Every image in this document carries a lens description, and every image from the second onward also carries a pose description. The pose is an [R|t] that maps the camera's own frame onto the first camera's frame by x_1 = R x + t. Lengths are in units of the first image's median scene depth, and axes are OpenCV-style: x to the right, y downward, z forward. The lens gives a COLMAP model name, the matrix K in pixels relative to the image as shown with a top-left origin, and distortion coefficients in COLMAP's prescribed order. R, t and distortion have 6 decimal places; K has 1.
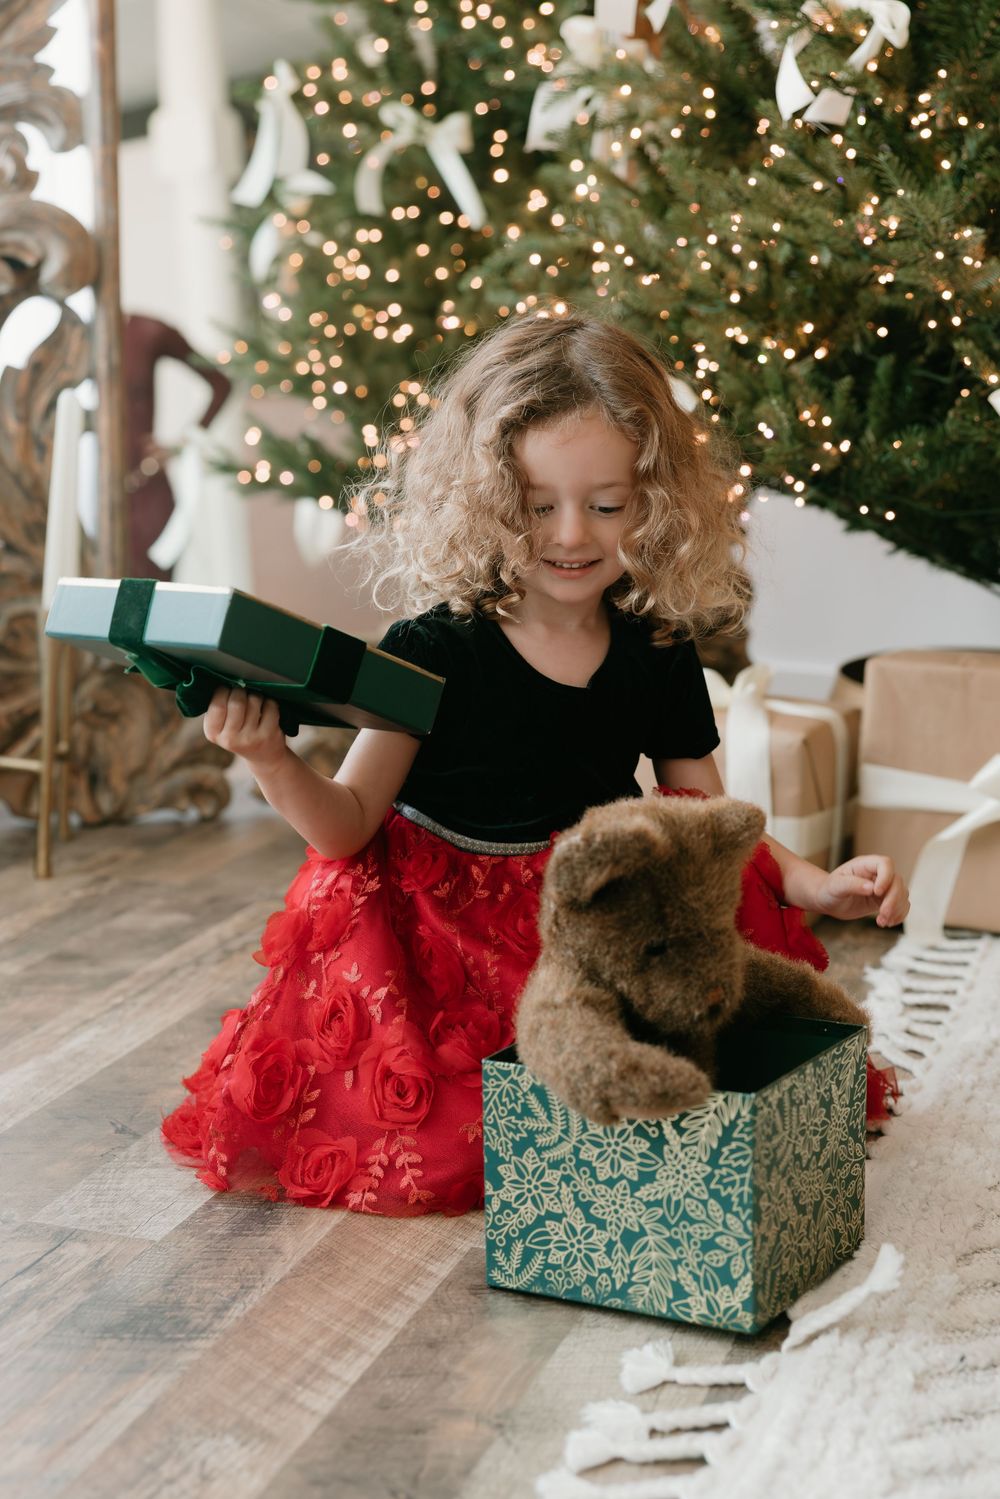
lens RADIAL K [[2451.7, 0, 569.0], [0, 2451.7, 788.7], [0, 0, 1]] dist [-0.011338, 0.000000]
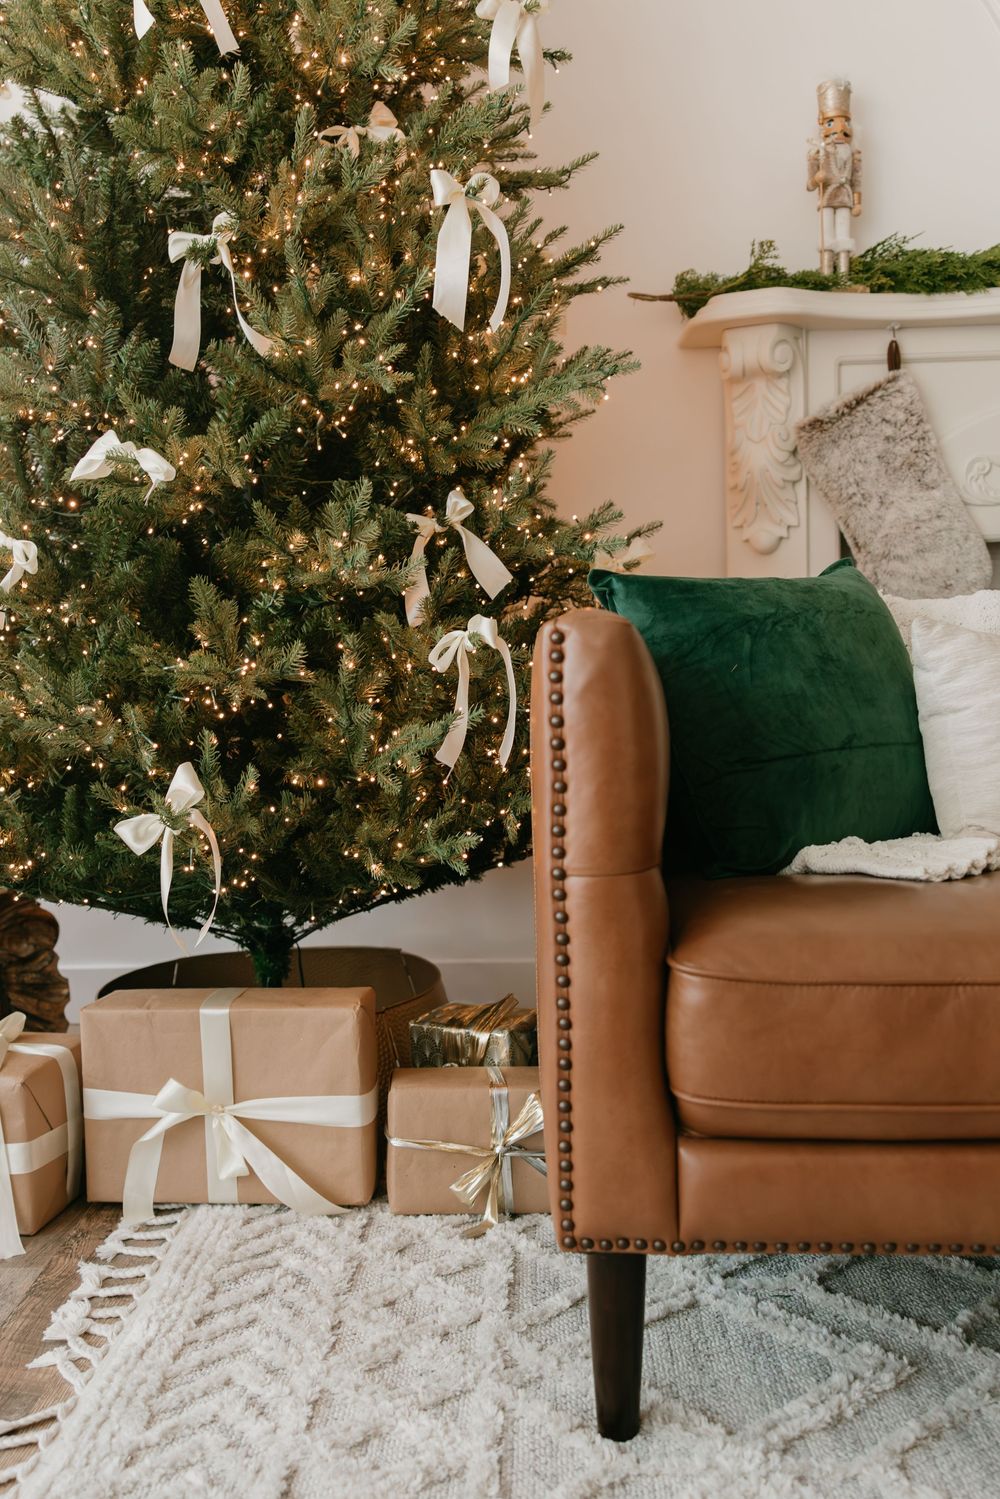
lens RADIAL K [[1453.4, 0, 429.1], [0, 1453.4, 730.8], [0, 0, 1]] dist [-0.003772, 0.000000]
pose [[0.974916, -0.084690, 0.205833, 0.241257], [0.111663, 0.986085, -0.123161, -0.128159], [-0.192538, 0.143055, 0.970806, 0.258566]]
